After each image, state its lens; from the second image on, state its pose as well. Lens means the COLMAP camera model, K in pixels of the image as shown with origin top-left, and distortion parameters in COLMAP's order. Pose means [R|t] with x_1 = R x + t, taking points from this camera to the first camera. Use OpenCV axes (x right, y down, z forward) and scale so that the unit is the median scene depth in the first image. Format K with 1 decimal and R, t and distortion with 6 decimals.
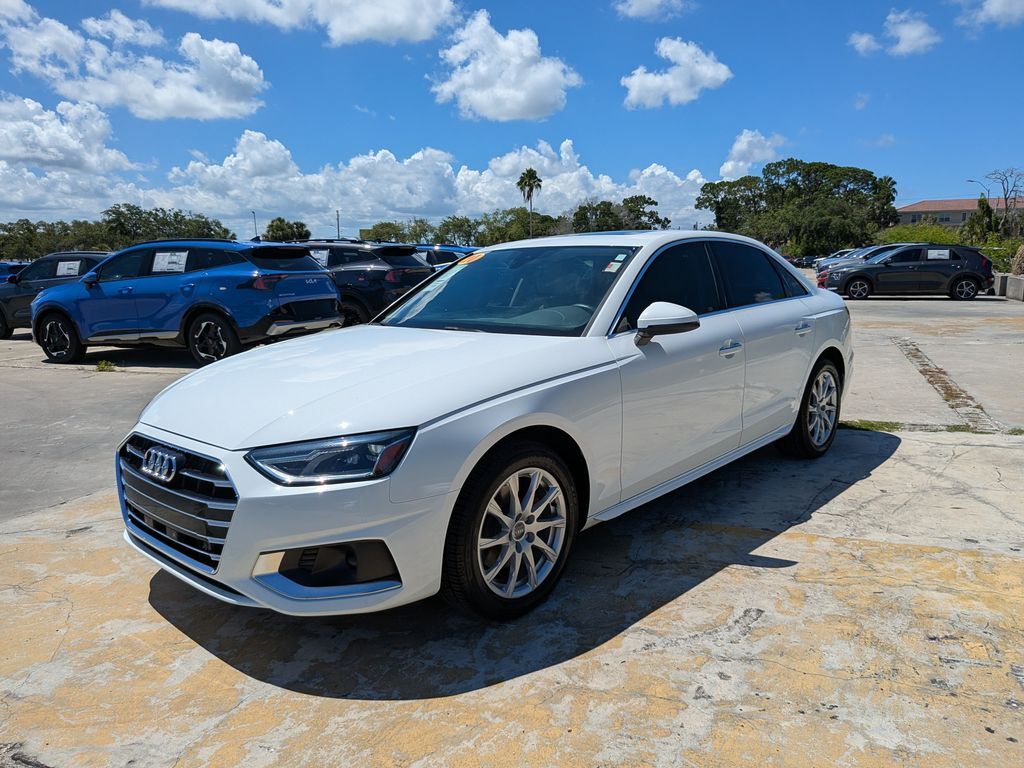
lens RADIAL K [[749.4, 0, 522.9], [0, 749.4, 383.6], [0, 0, 1]] dist [-0.005350, -0.004811]
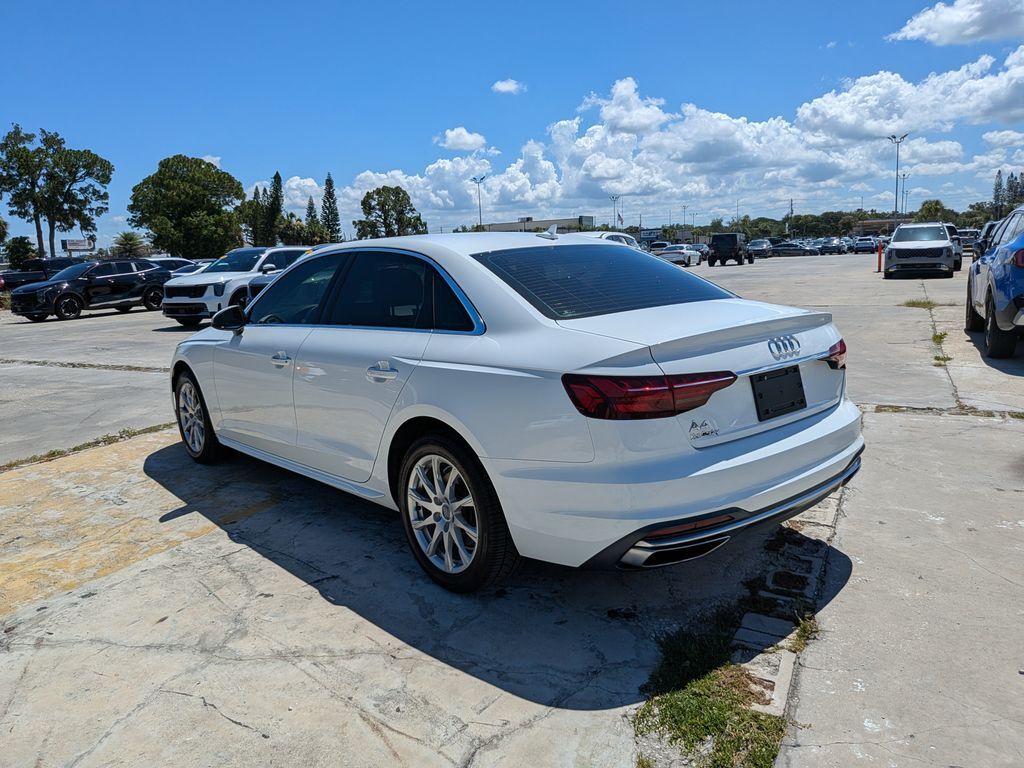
lens RADIAL K [[766.6, 0, 510.1], [0, 766.6, 331.2], [0, 0, 1]] dist [-0.009290, -0.005339]
pose [[-0.120406, 0.124068, -0.984941, 1.839269], [-0.119065, 0.983193, 0.138403, -0.387584], [0.985559, 0.133937, -0.103611, 2.026121]]
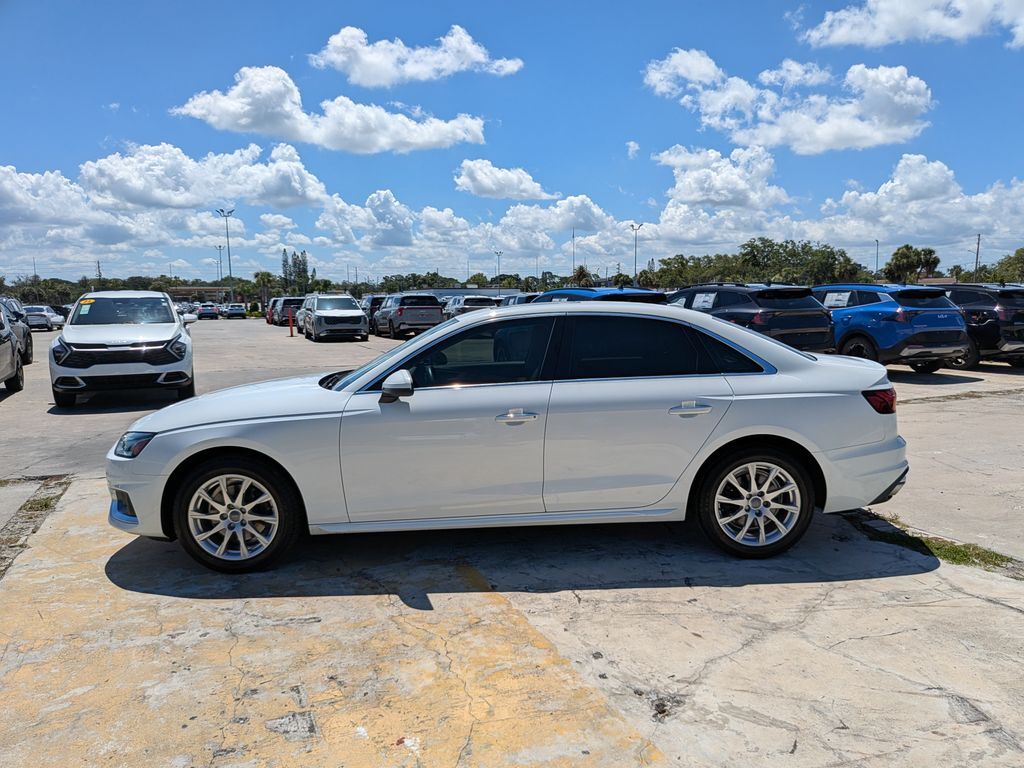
lens RADIAL K [[749.4, 0, 522.9], [0, 749.4, 383.6], [0, 0, 1]] dist [-0.005350, -0.004811]
pose [[0.699238, 0.089145, -0.709309, 1.497382], [-0.115278, 0.993270, 0.011192, -0.154545], [0.705534, 0.073942, 0.704808, 0.347812]]
